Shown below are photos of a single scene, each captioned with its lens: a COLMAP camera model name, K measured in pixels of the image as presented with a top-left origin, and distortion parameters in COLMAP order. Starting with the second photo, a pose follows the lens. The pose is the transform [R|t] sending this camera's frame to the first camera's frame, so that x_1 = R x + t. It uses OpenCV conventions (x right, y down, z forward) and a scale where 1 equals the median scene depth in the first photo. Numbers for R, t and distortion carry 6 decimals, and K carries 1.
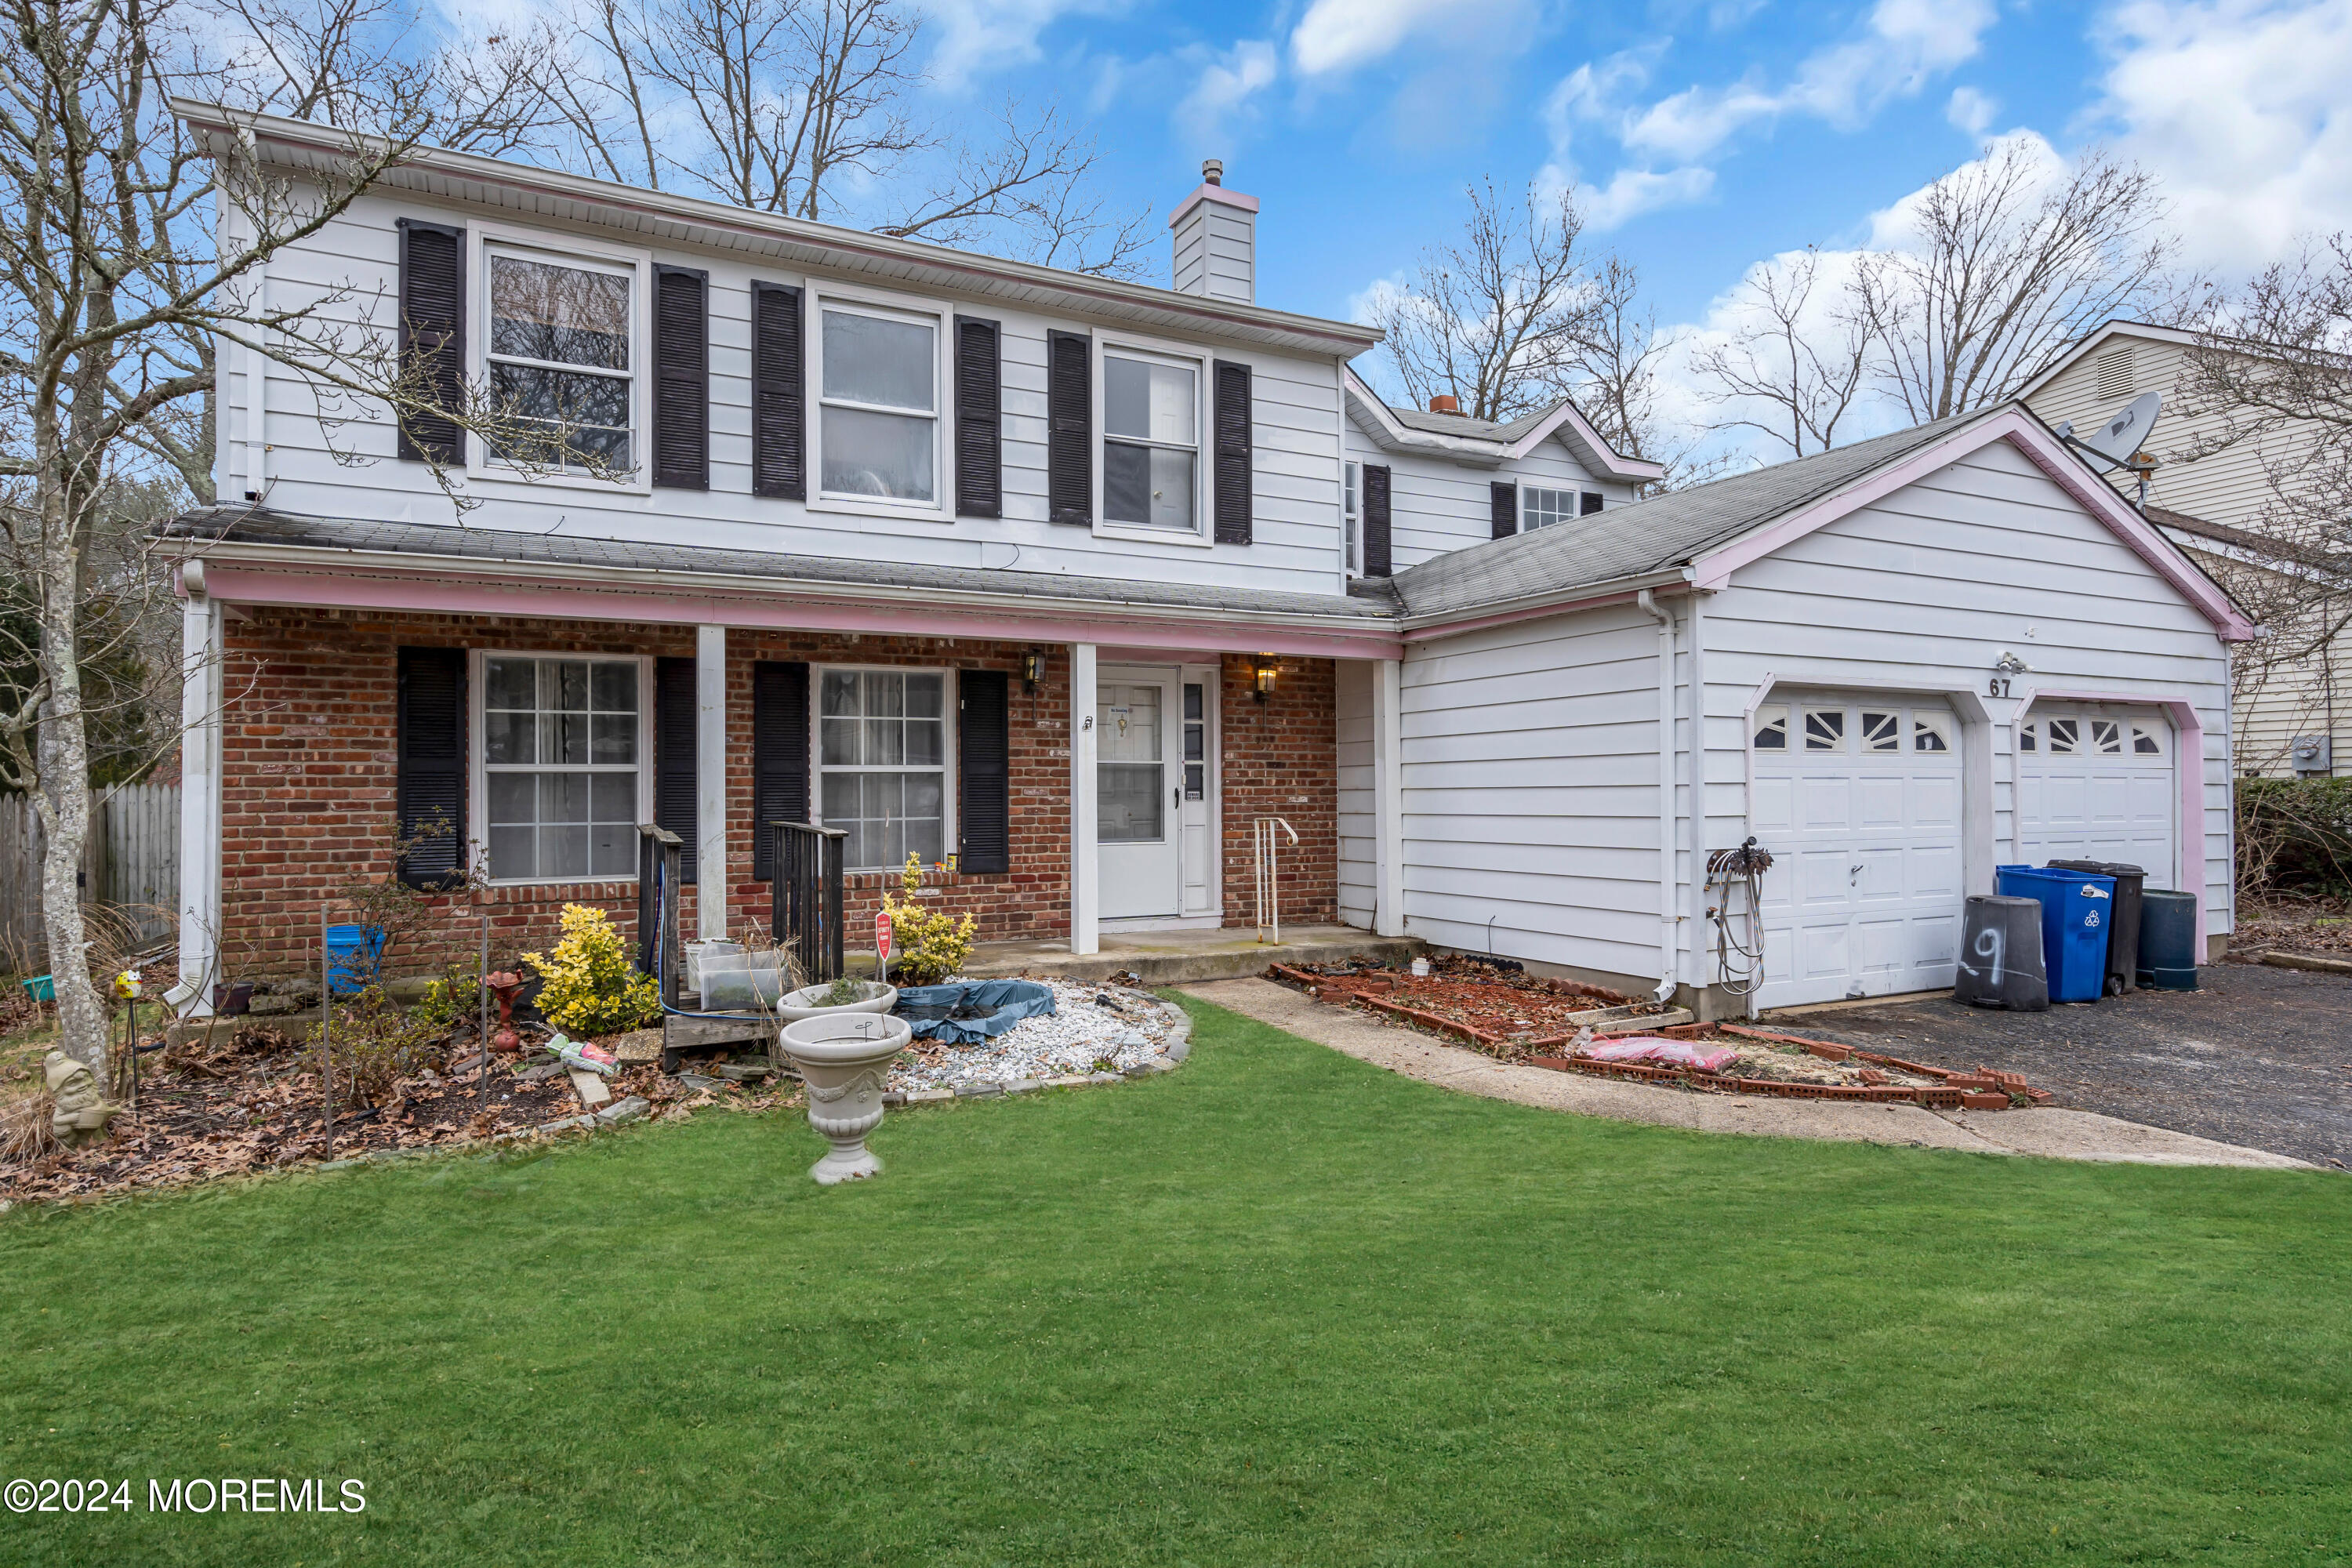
lens RADIAL K [[1308.2, 0, 1176.0], [0, 1308.2, 784.0], [0, 0, 1]] dist [0.001873, 0.000580]
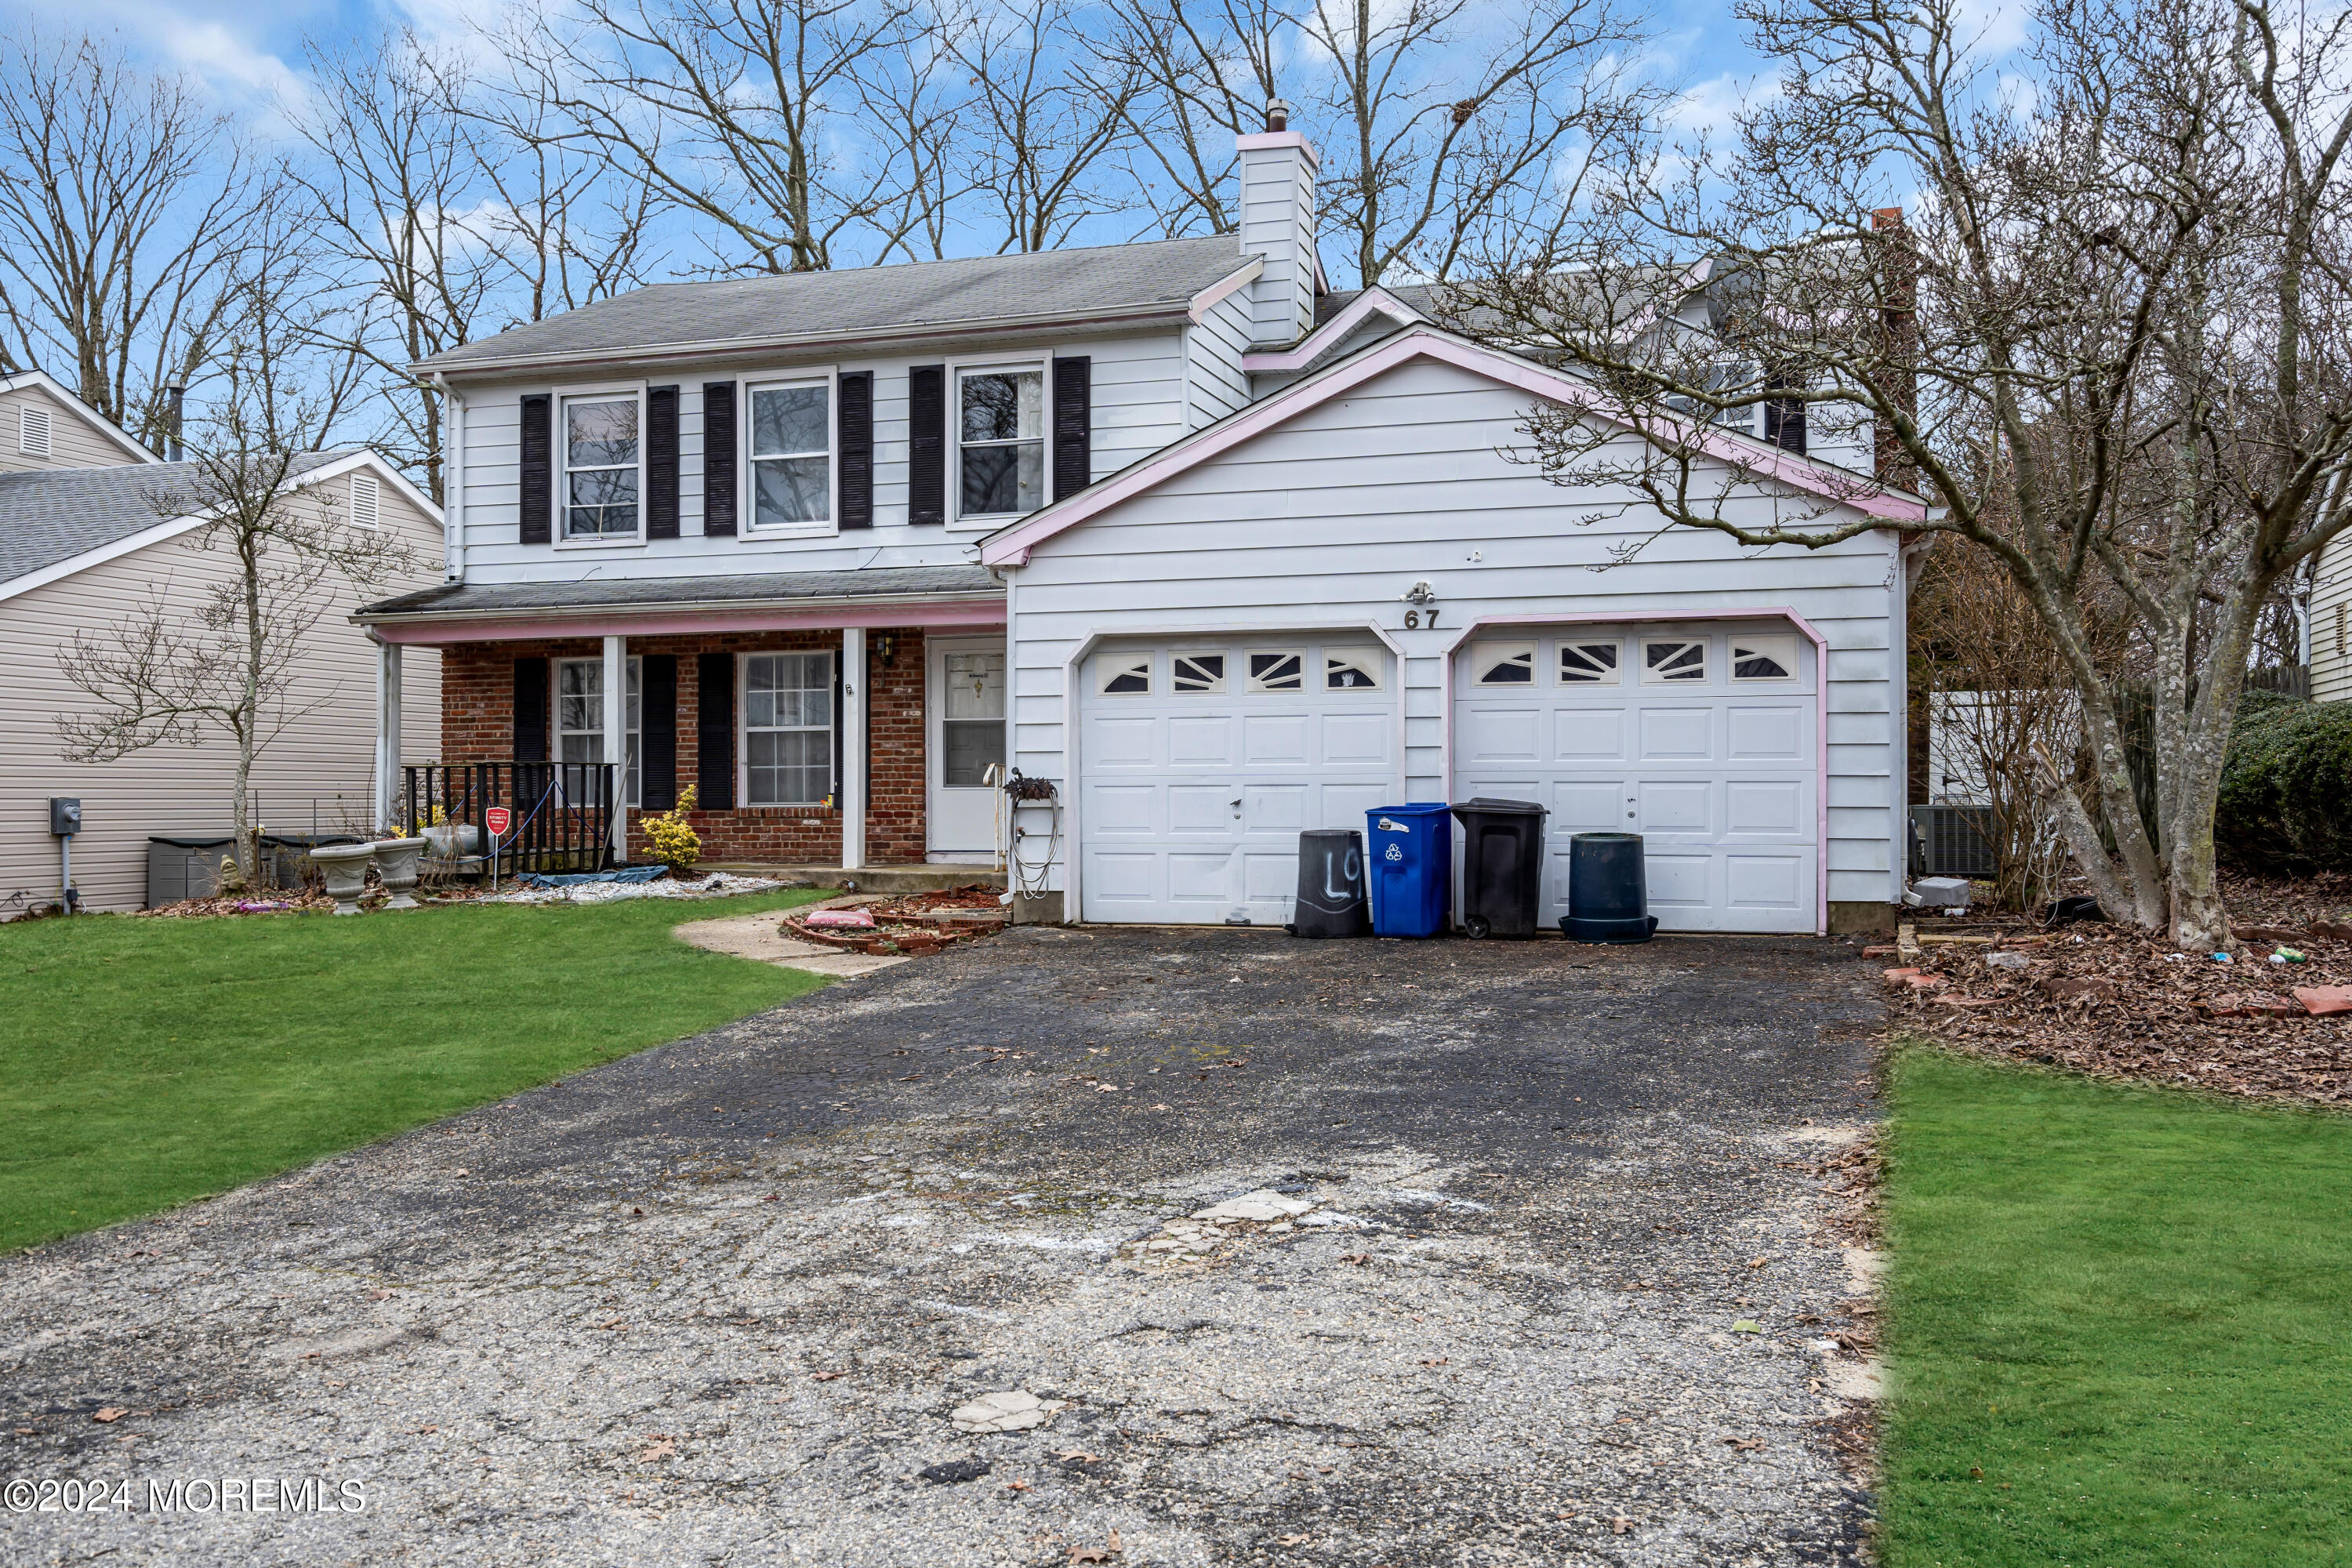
lens RADIAL K [[2067.5, 0, 1164.8], [0, 2067.5, 781.0], [0, 0, 1]] dist [0.002069, 0.008839]
pose [[0.700499, -0.003673, -0.713644, 1.513960], [0.004951, 0.999988, -0.000287, 0.043144], [0.713637, -0.003332, 0.700508, -0.194358]]
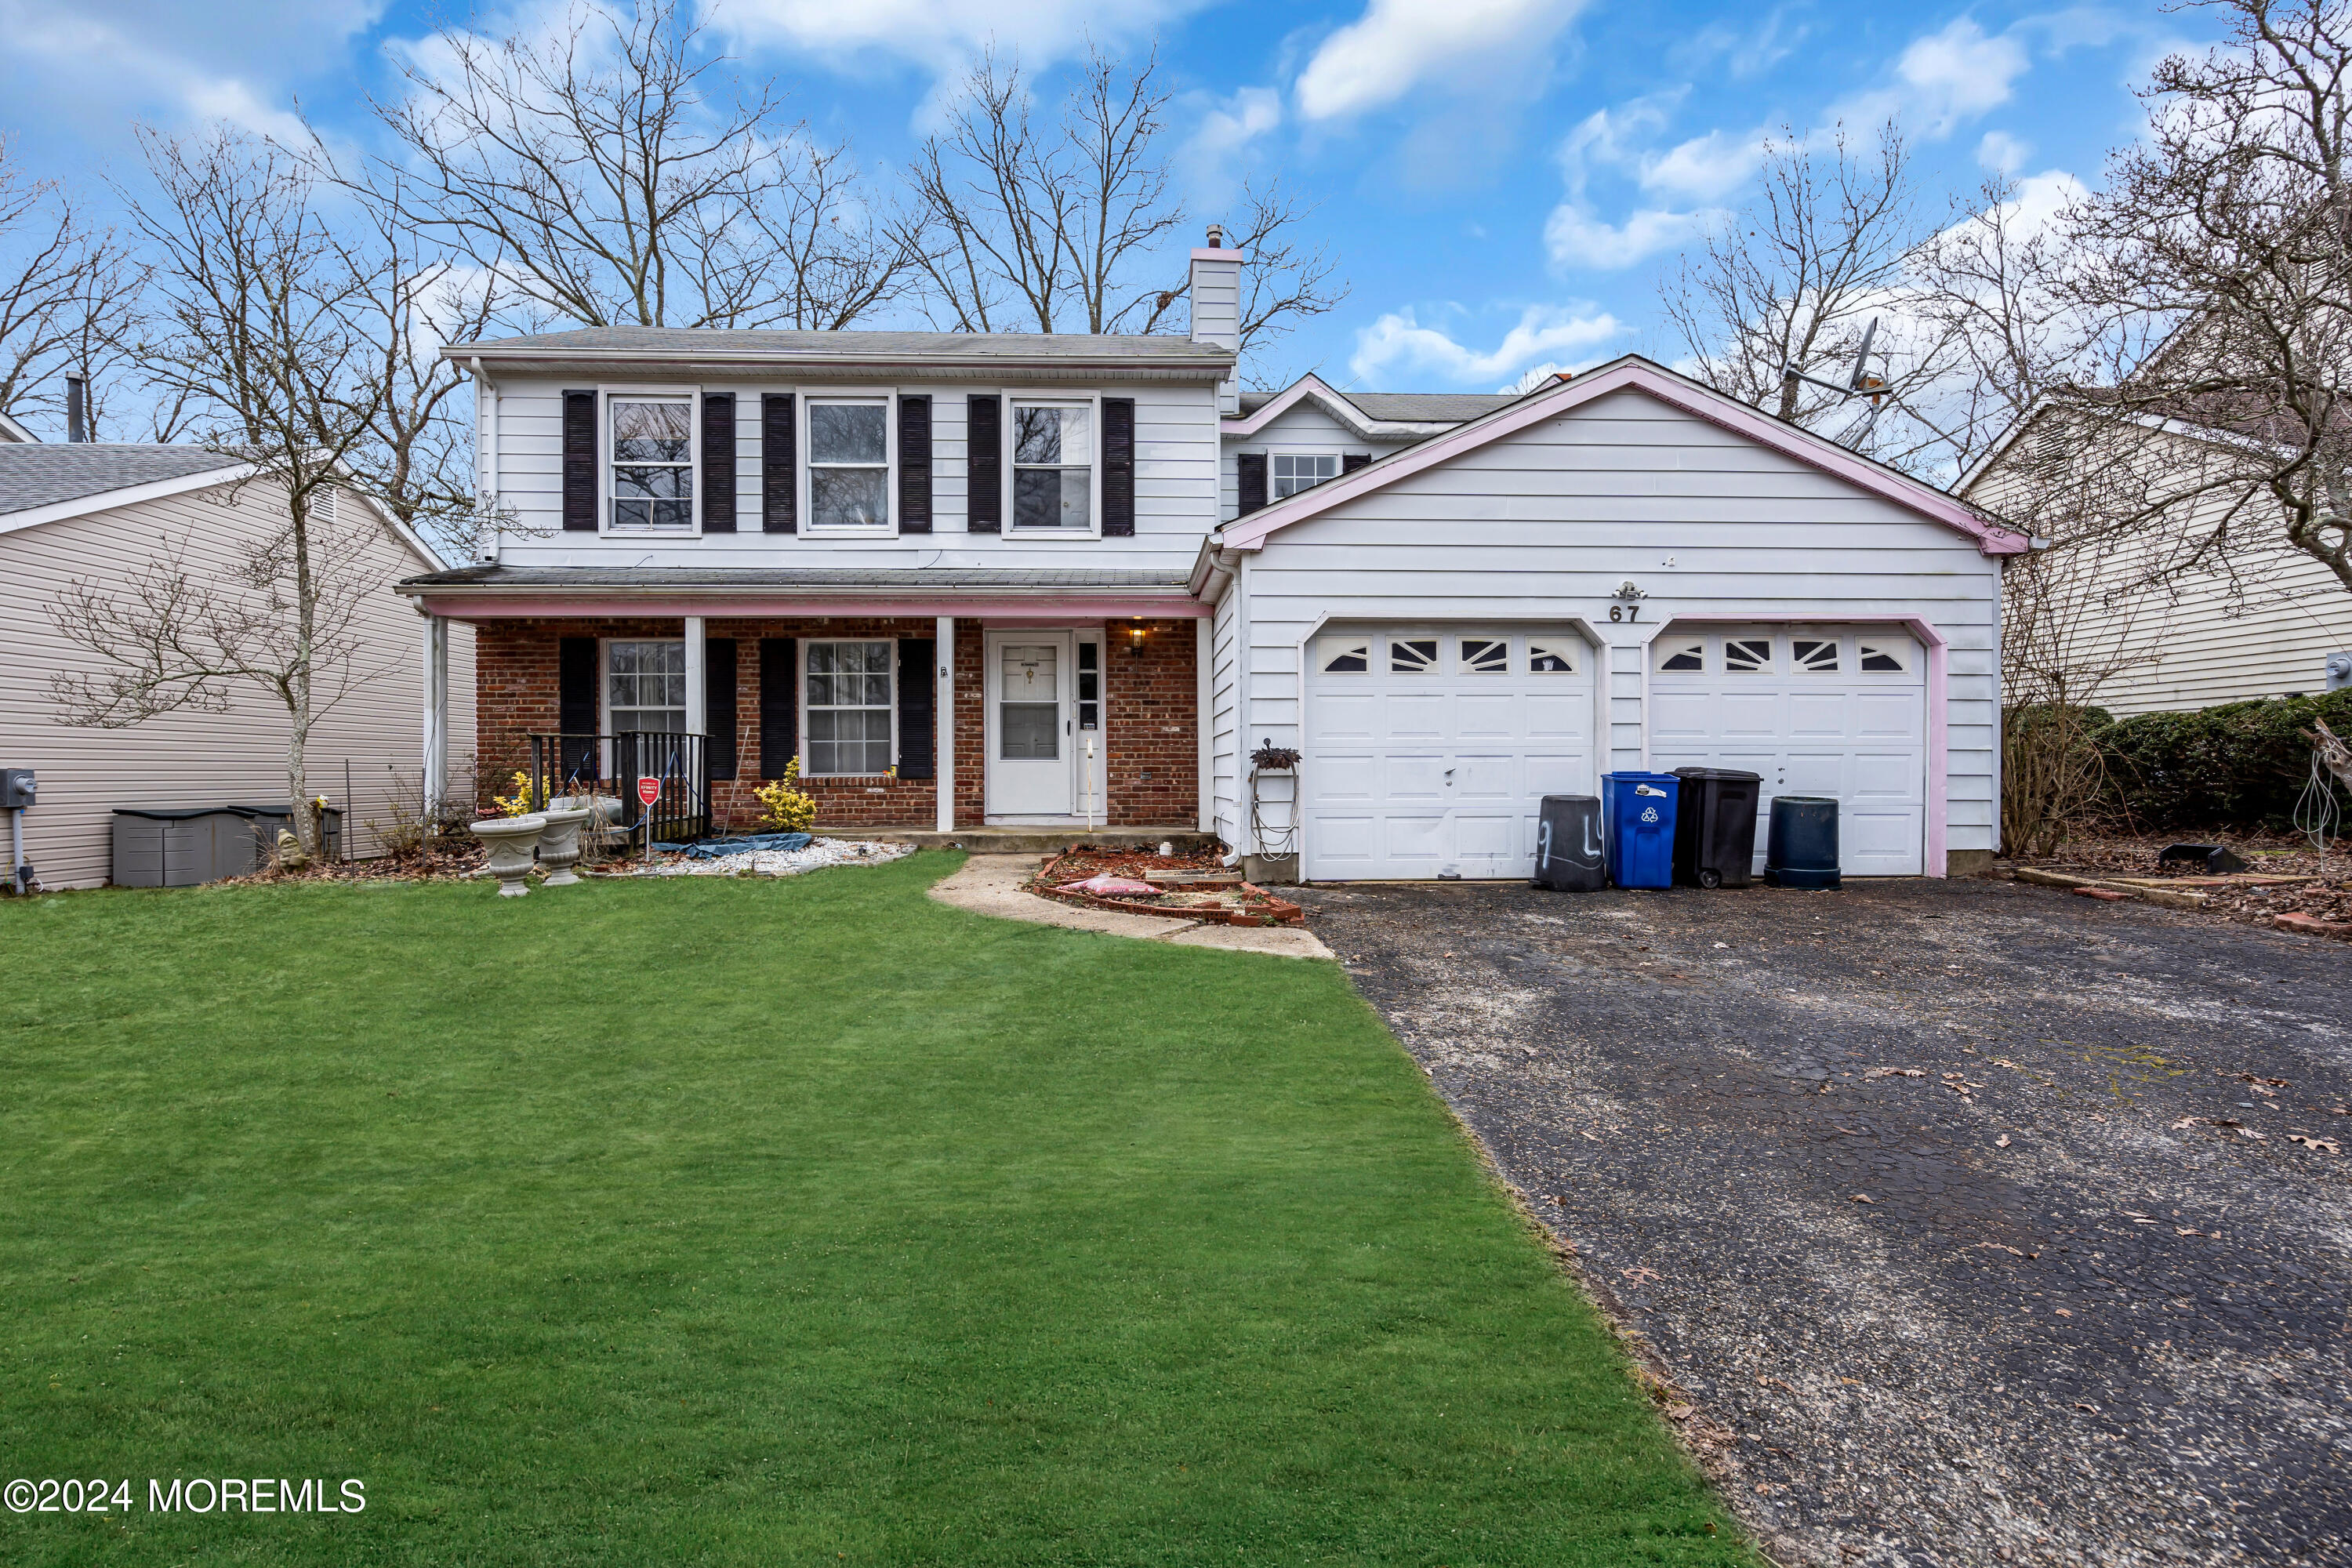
lens RADIAL K [[1209.3, 0, 1178.4], [0, 1209.3, 781.7], [0, 0, 1]] dist [-0.002049, 0.002086]
pose [[0.909166, 0.005008, -0.416403, 0.682605], [0.002138, 0.999858, 0.016693, 0.050046], [0.416427, -0.016067, 0.909027, -0.100155]]
